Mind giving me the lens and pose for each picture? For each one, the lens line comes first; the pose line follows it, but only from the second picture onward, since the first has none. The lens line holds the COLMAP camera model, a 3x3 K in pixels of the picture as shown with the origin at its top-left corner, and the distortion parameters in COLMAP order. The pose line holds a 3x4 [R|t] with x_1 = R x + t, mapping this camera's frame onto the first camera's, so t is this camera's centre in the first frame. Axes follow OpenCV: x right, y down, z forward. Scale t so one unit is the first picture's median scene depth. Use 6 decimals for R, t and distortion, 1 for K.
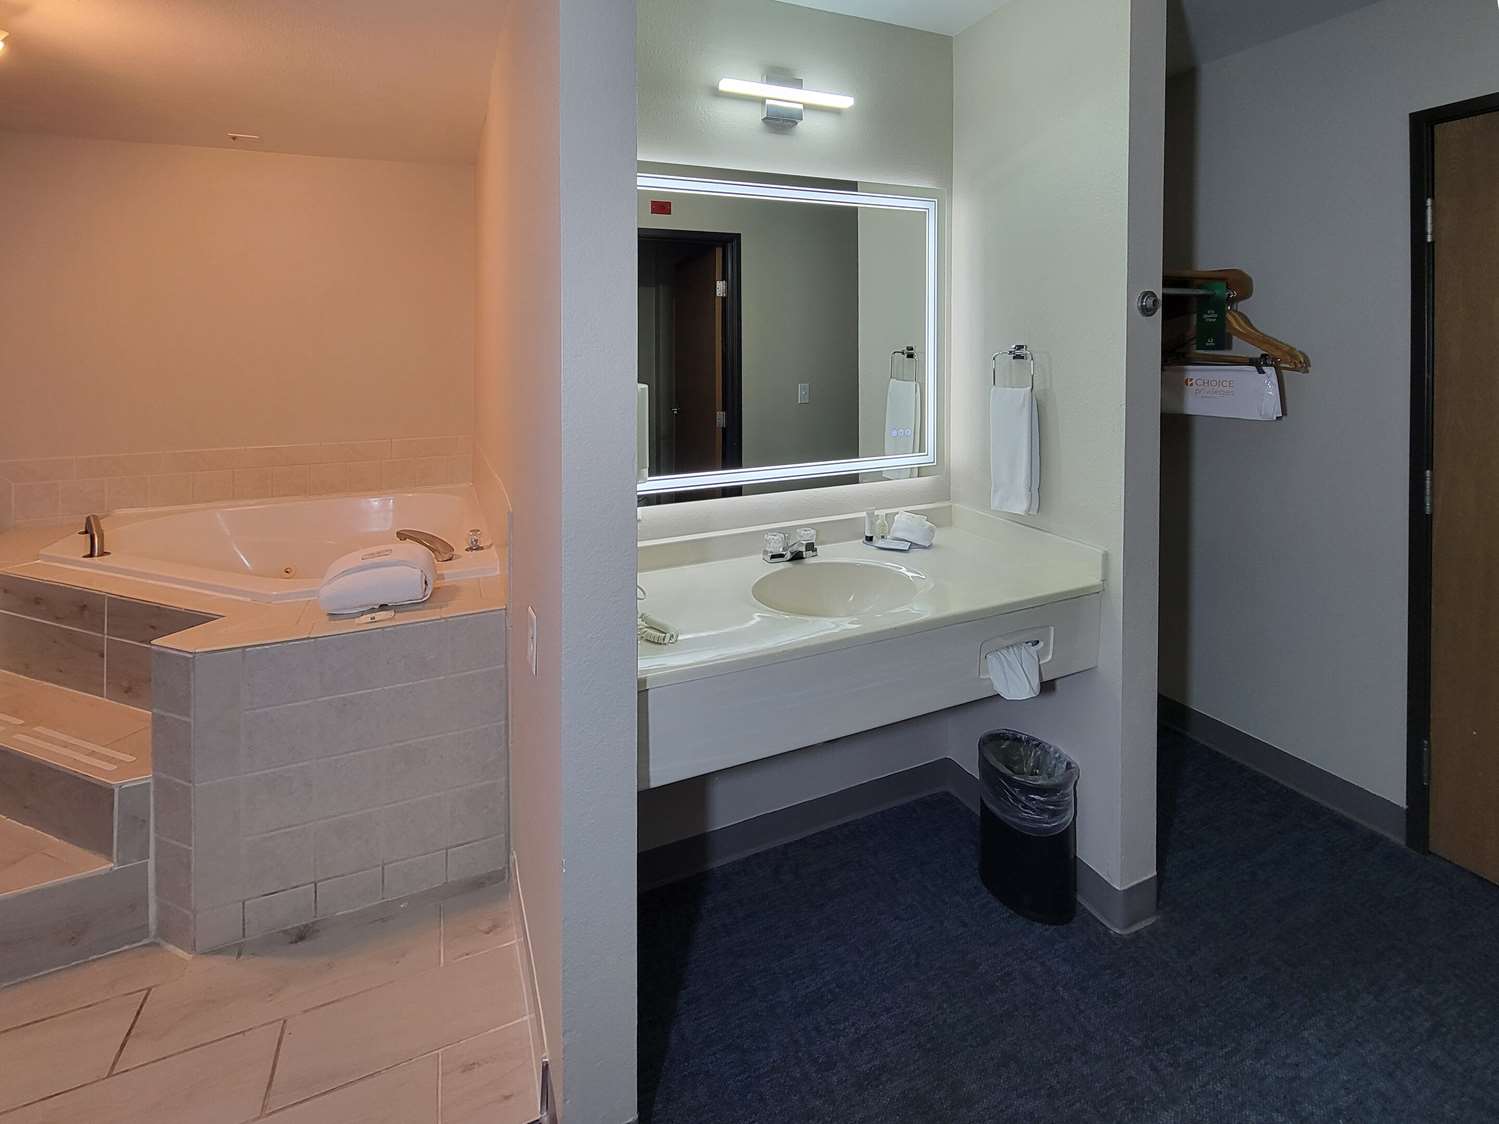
lens RADIAL K [[675.6, 0, 710.3], [0, 675.6, 362.4], [0, 0, 1]] dist [-0.004215, -0.000050]
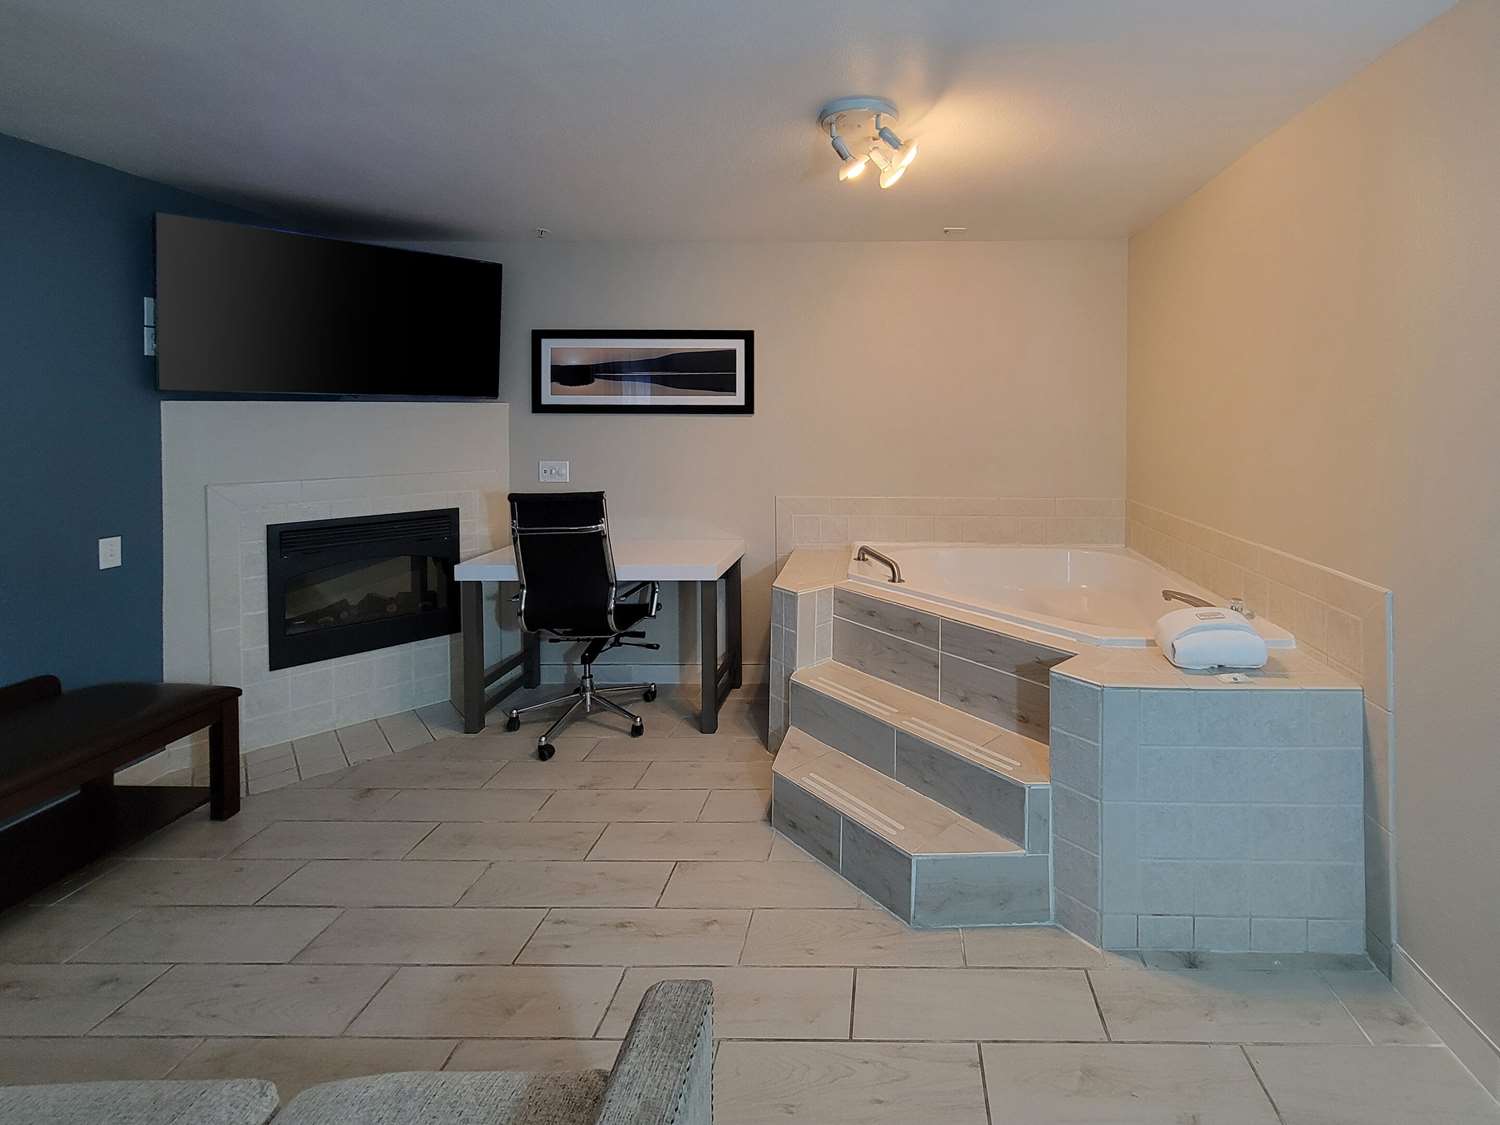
lens RADIAL K [[655.6, 0, 862.7], [0, 655.6, 425.9], [0, 0, 1]] dist [-0.002508, -0.001205]
pose [[0.916784, 0.022570, -0.398745, -0.628983], [-0.019108, 0.999737, 0.012655, -0.014570], [0.398926, -0.003983, 0.916974, -0.158533]]
